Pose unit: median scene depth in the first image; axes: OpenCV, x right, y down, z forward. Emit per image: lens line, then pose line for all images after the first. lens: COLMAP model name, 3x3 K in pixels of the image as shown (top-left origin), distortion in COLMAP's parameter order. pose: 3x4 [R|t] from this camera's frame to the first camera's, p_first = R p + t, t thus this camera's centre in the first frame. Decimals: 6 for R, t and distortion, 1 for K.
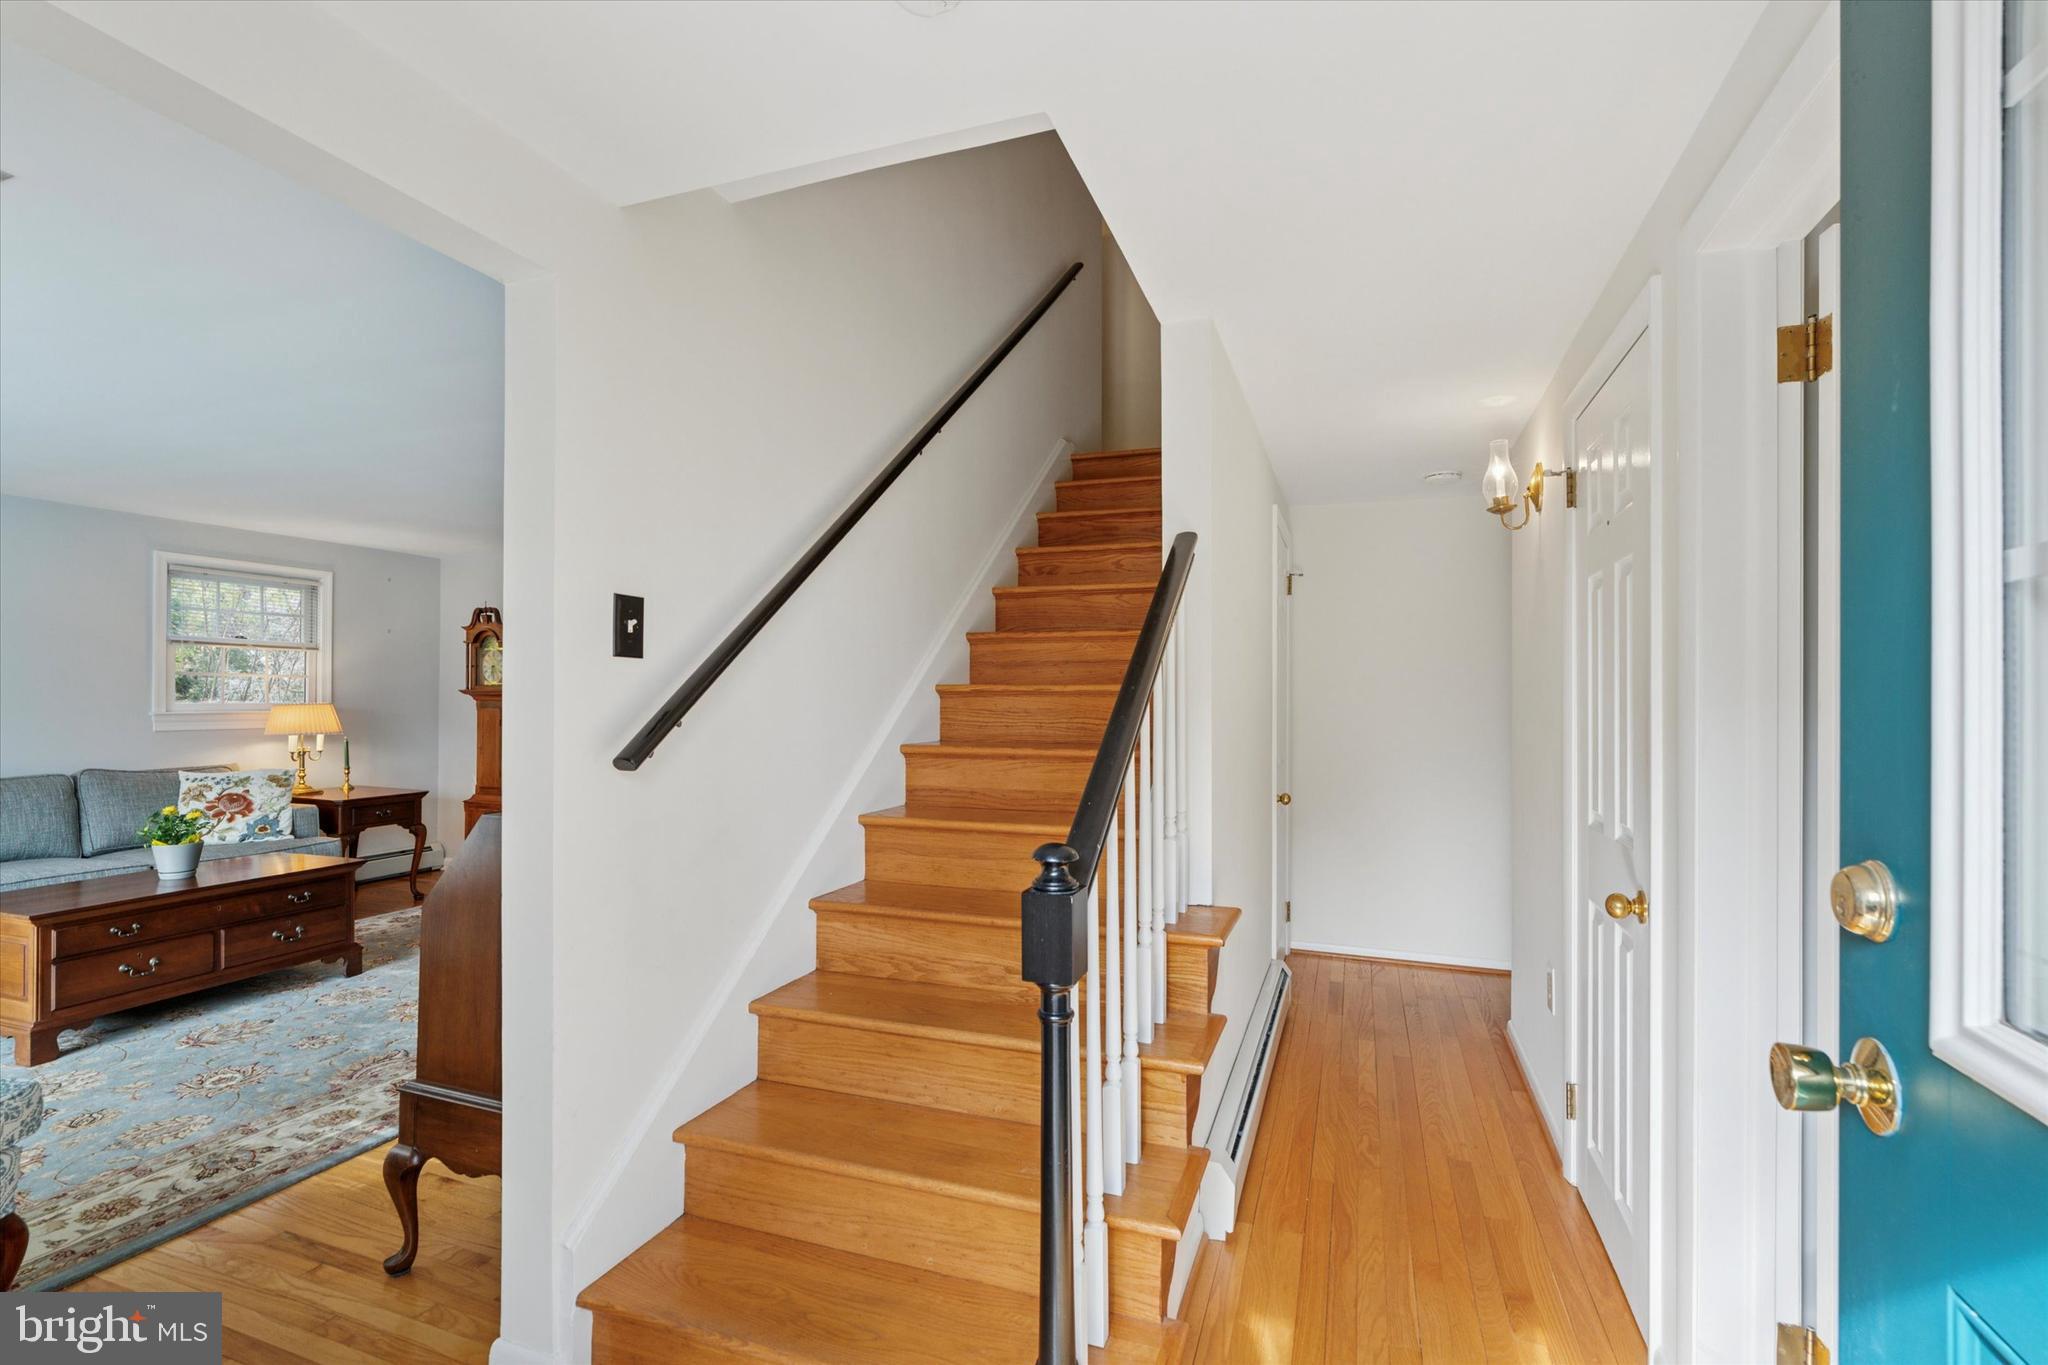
lens RADIAL K [[933.4, 0, 1020.7], [0, 933.4, 694.5], [0, 0, 1]] dist [0.002006, 0.001381]
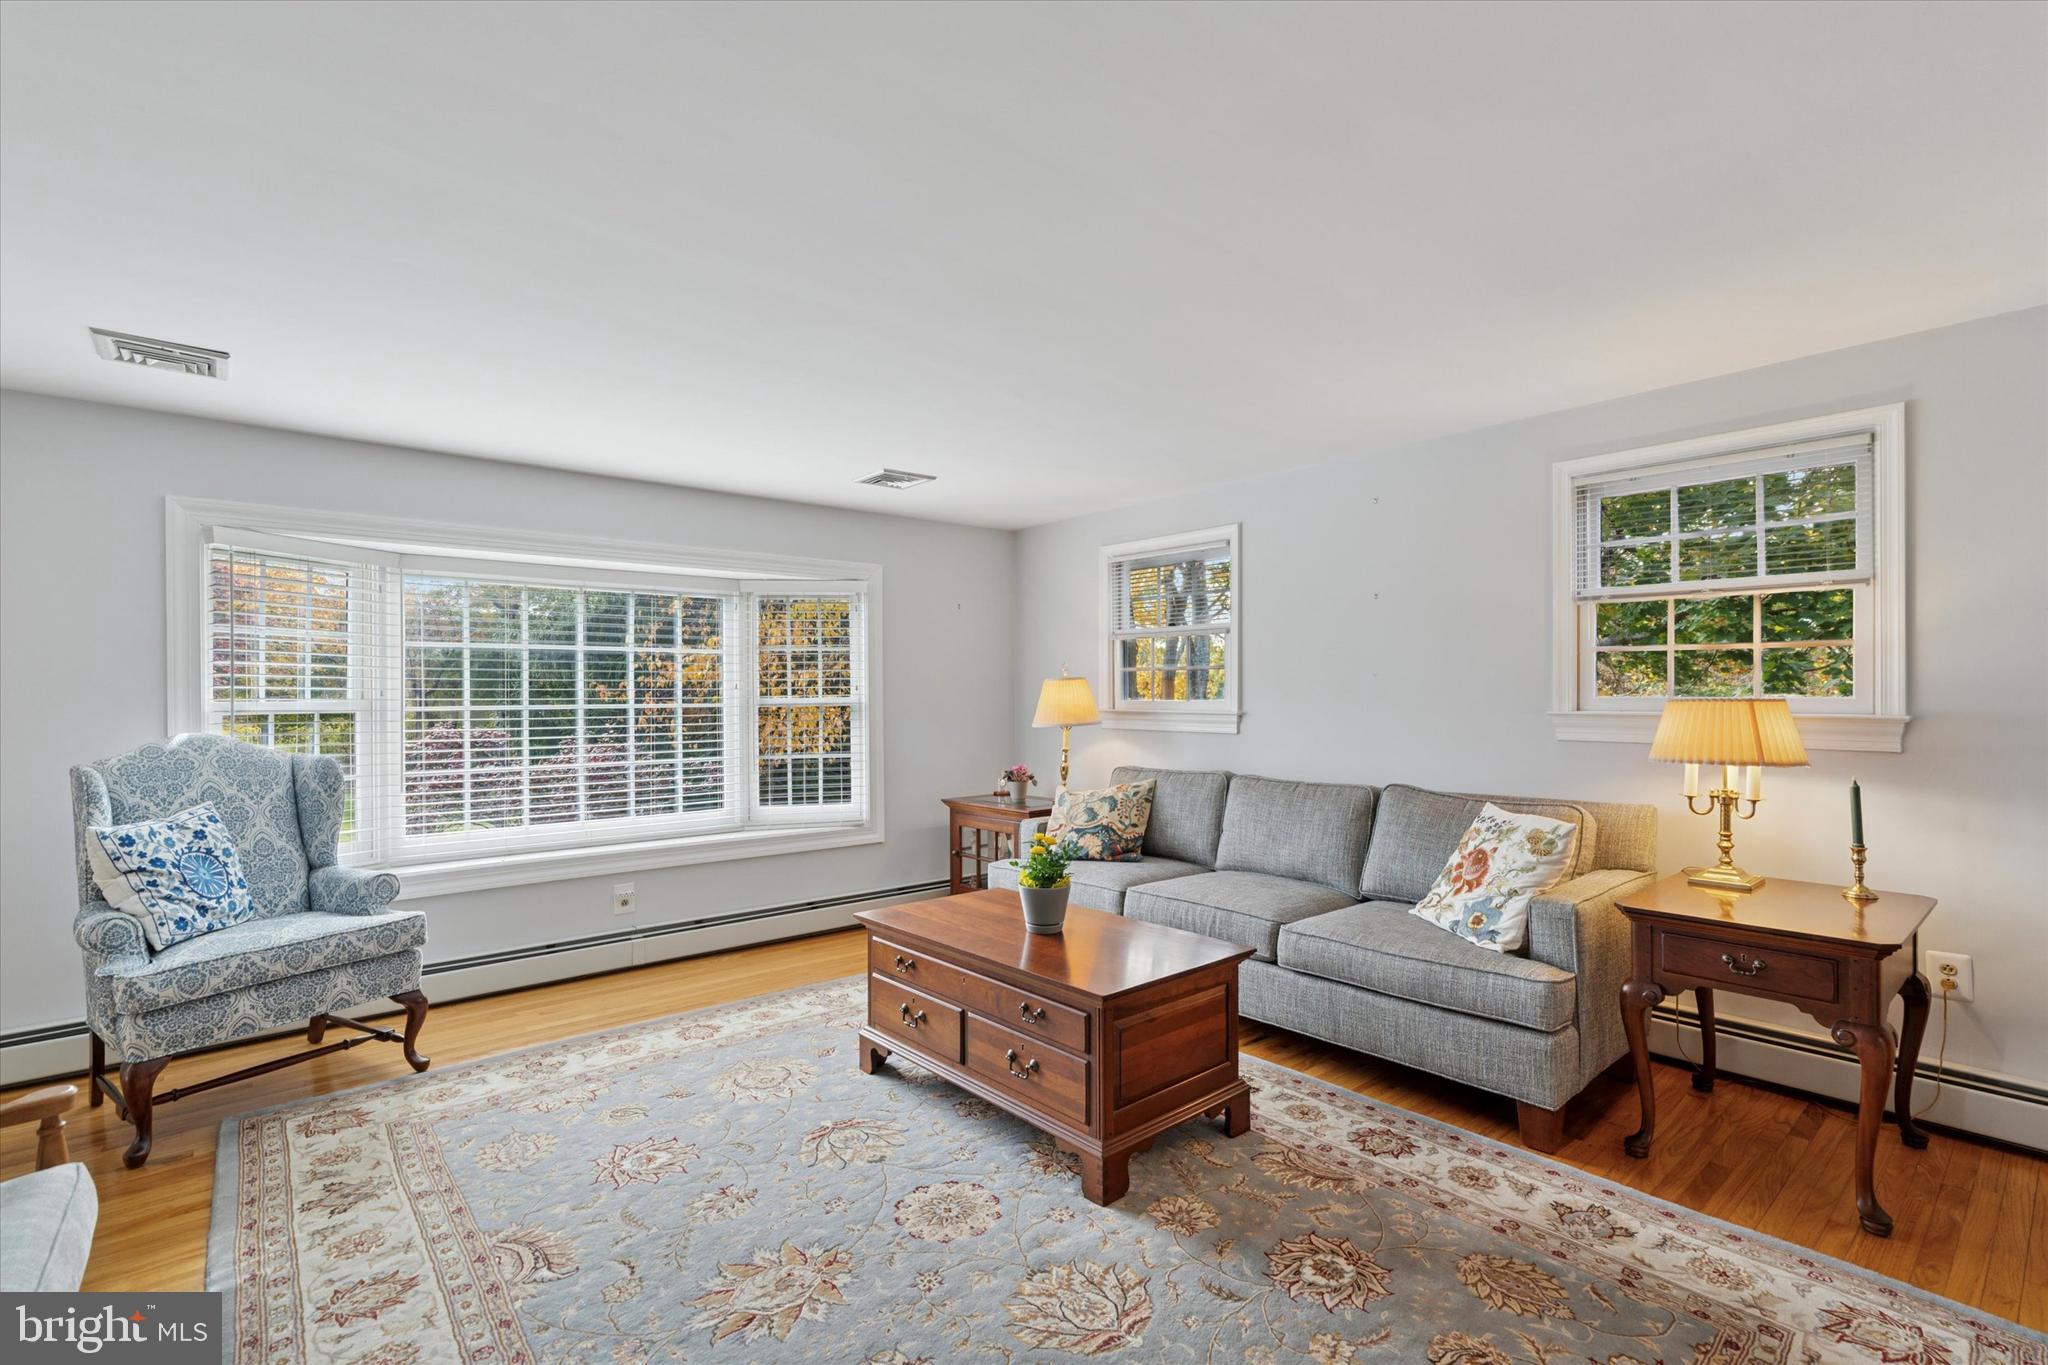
lens RADIAL K [[933.4, 0, 1032.4], [0, 933.4, 693.0], [0, 0, 1]] dist [0.002006, 0.001381]
pose [[-0.482374, -0.005167, -0.875950, -0.192008], [0.002828, 0.999968, -0.007455, 0.011196], [0.875961, -0.006073, -0.482344, 1.050363]]
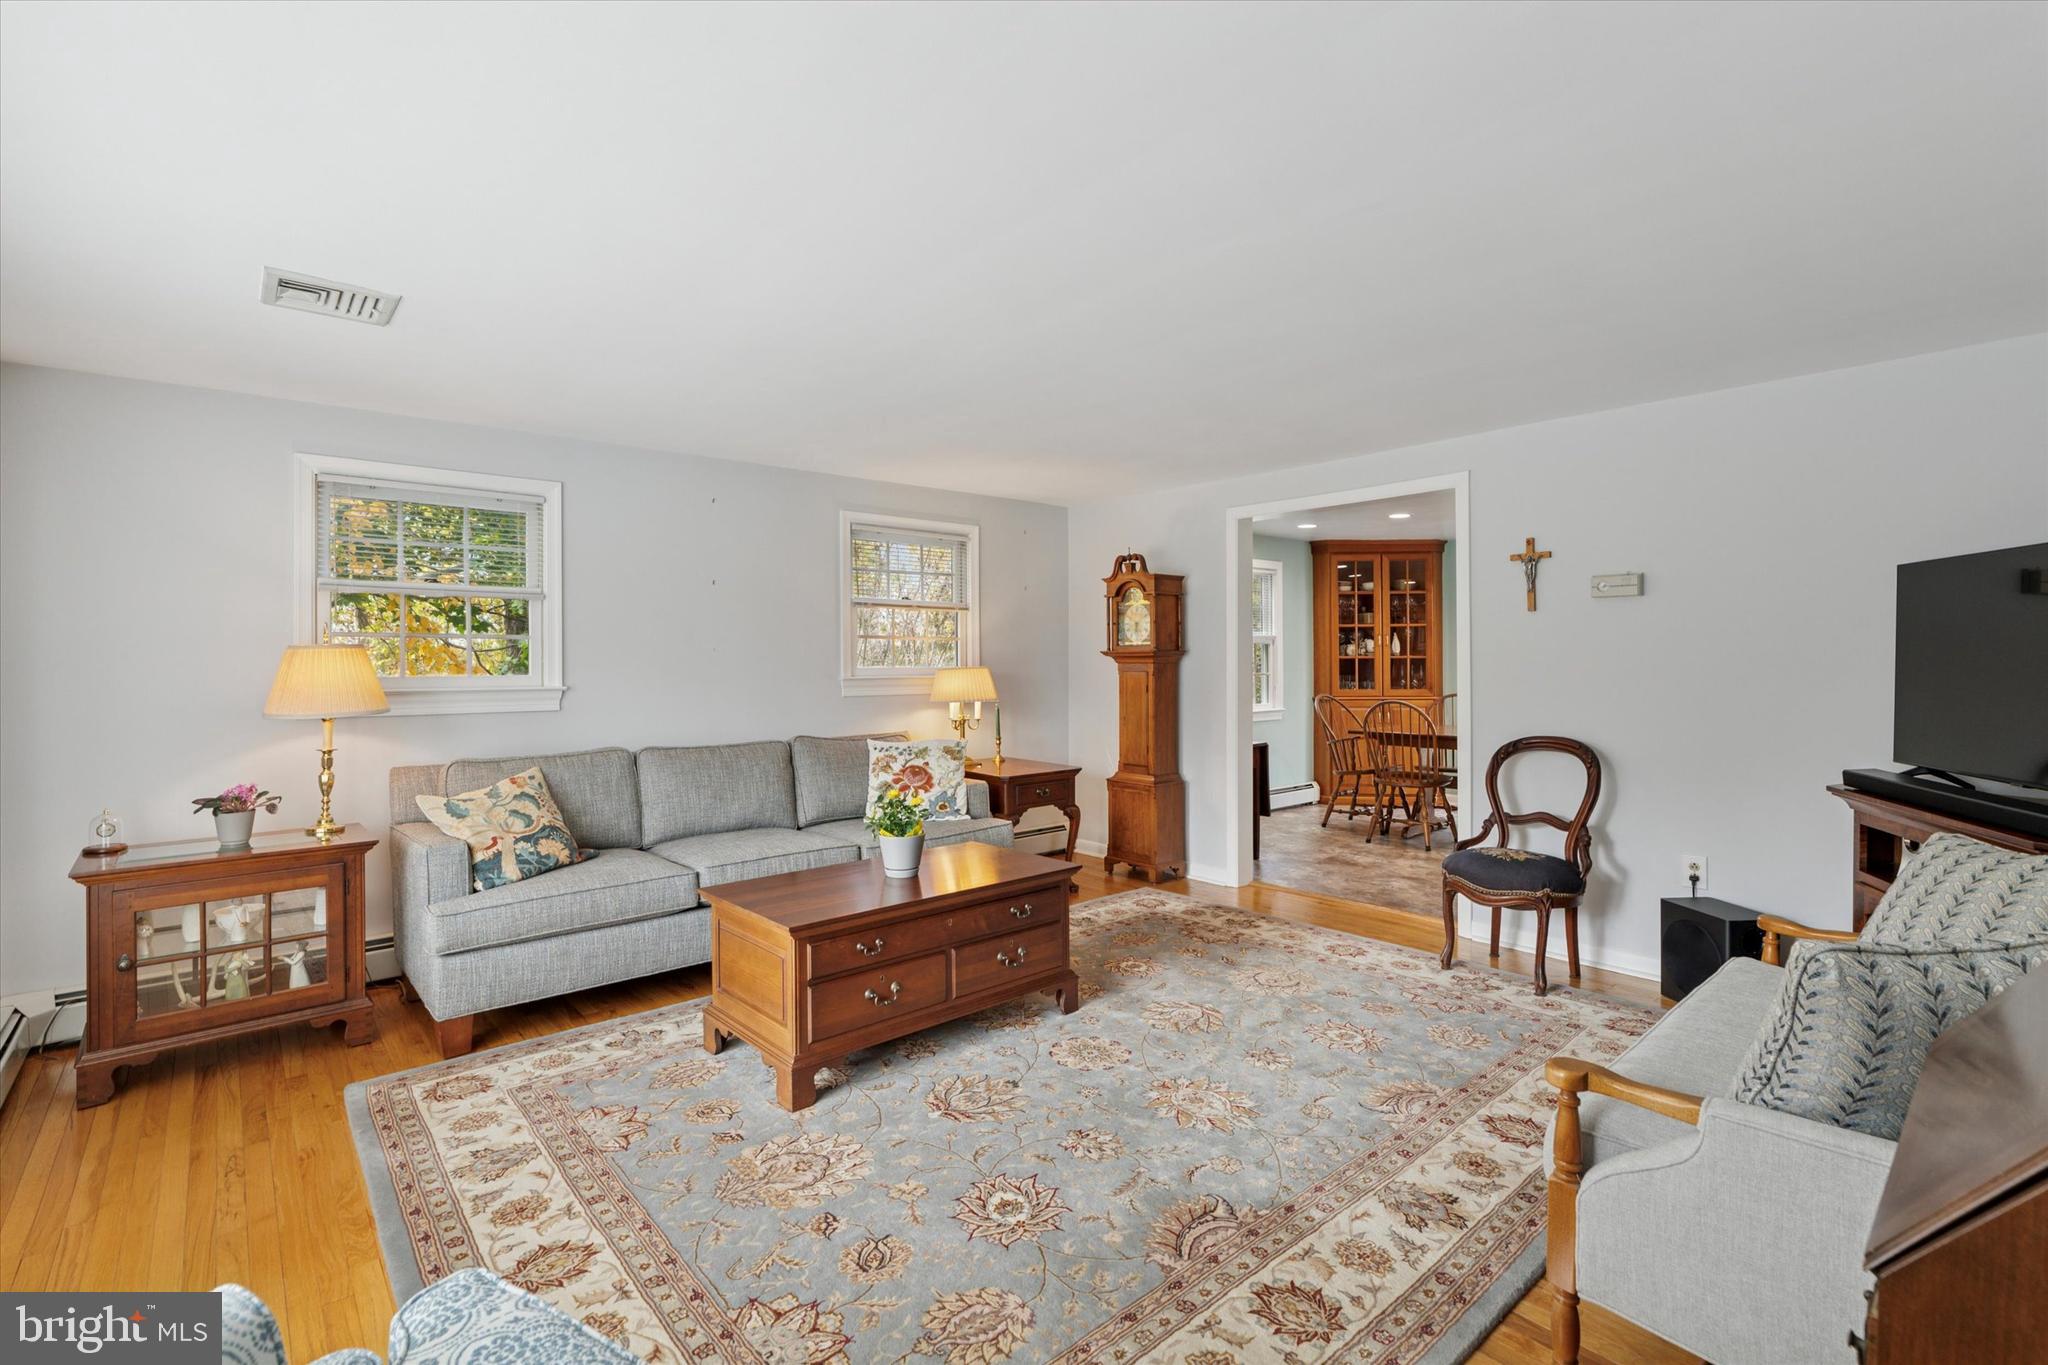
lens RADIAL K [[933.4, 0, 1012.4], [0, 933.4, 672.5], [0, 0, 1]] dist [0.002006, 0.001381]
pose [[0.875301, -0.003722, -0.483565, -0.321074], [0.010326, 0.999886, 0.010996, 0.005636], [0.483469, -0.014619, 0.875240, 0.251528]]
